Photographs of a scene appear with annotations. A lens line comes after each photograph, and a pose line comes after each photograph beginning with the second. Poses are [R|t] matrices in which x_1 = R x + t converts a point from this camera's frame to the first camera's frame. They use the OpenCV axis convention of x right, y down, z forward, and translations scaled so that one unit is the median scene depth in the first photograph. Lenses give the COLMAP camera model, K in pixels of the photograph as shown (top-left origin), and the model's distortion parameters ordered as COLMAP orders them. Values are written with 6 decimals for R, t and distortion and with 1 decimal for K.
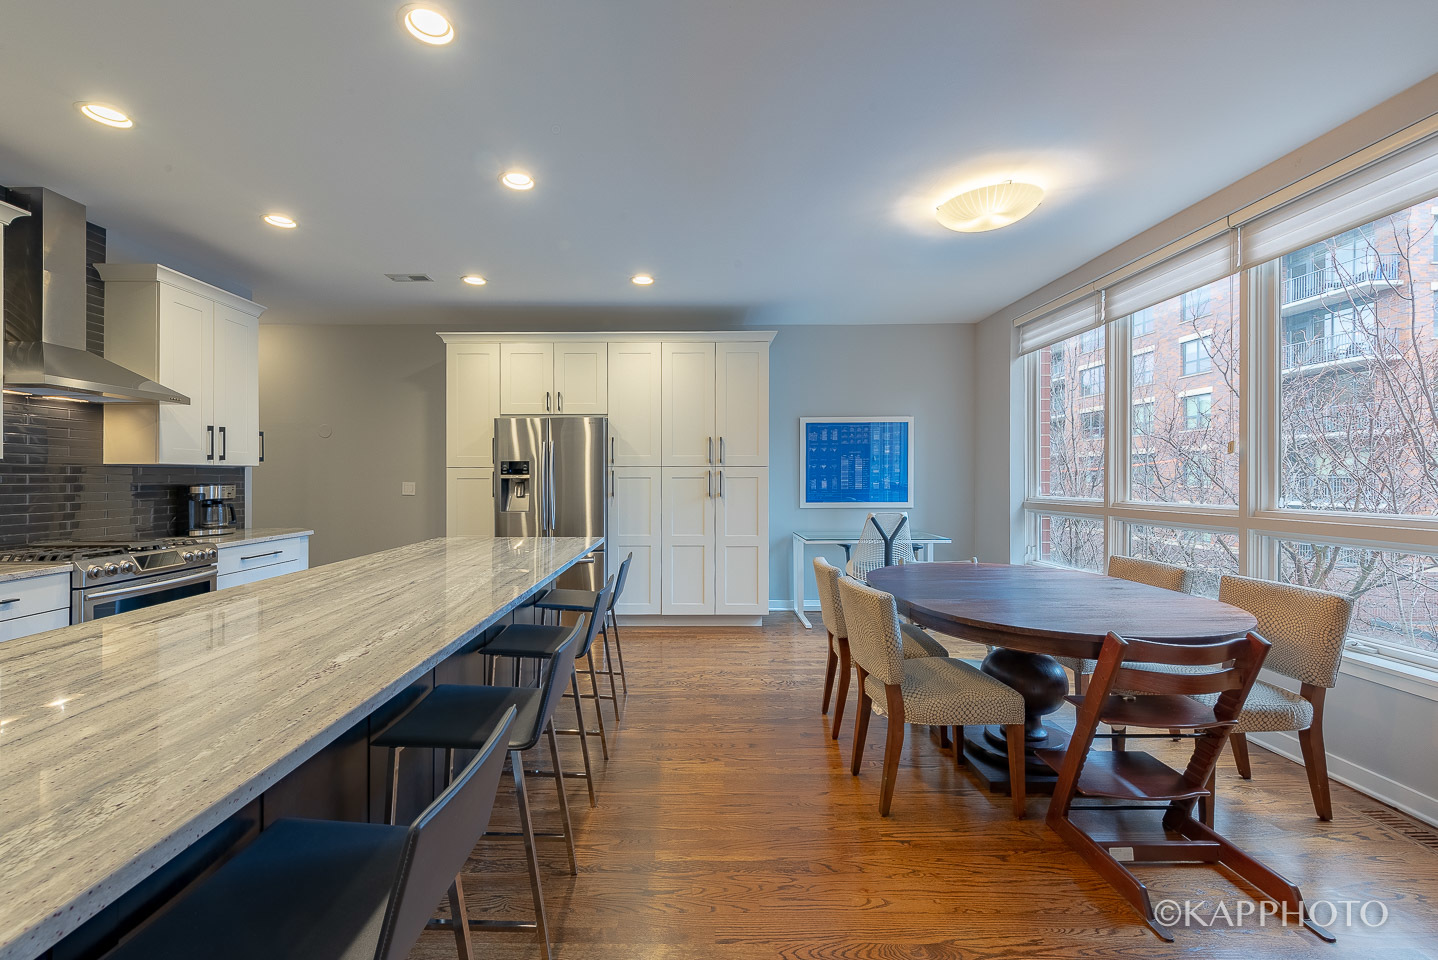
lens RADIAL K [[580.6, 0, 705.6], [0, 580.6, 480.2], [0, 0, 1]] dist [-0.000843, 0.000117]
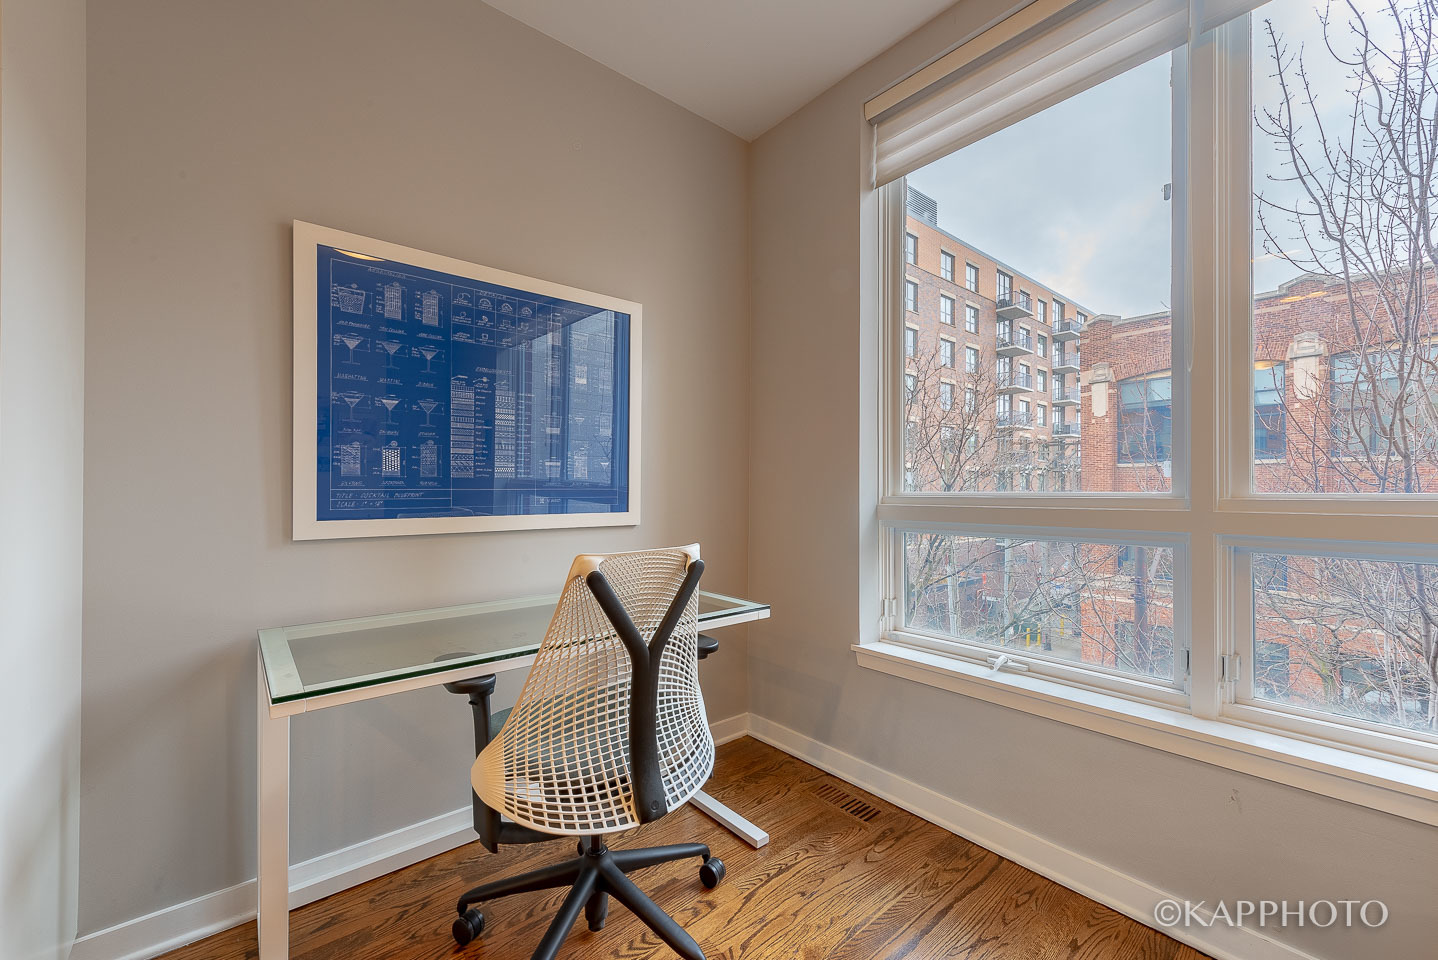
lens RADIAL K [[573.2, 0, 724.4], [0, 573.2, 484.1], [0, 0, 1]] dist [0.027834, 0.000017]
pose [[0.769825, 0.008532, 0.638198, 0.144683], [0.000126, 0.999909, -0.013520, 0.024026], [-0.638255, 0.010488, 0.769754, 0.651318]]
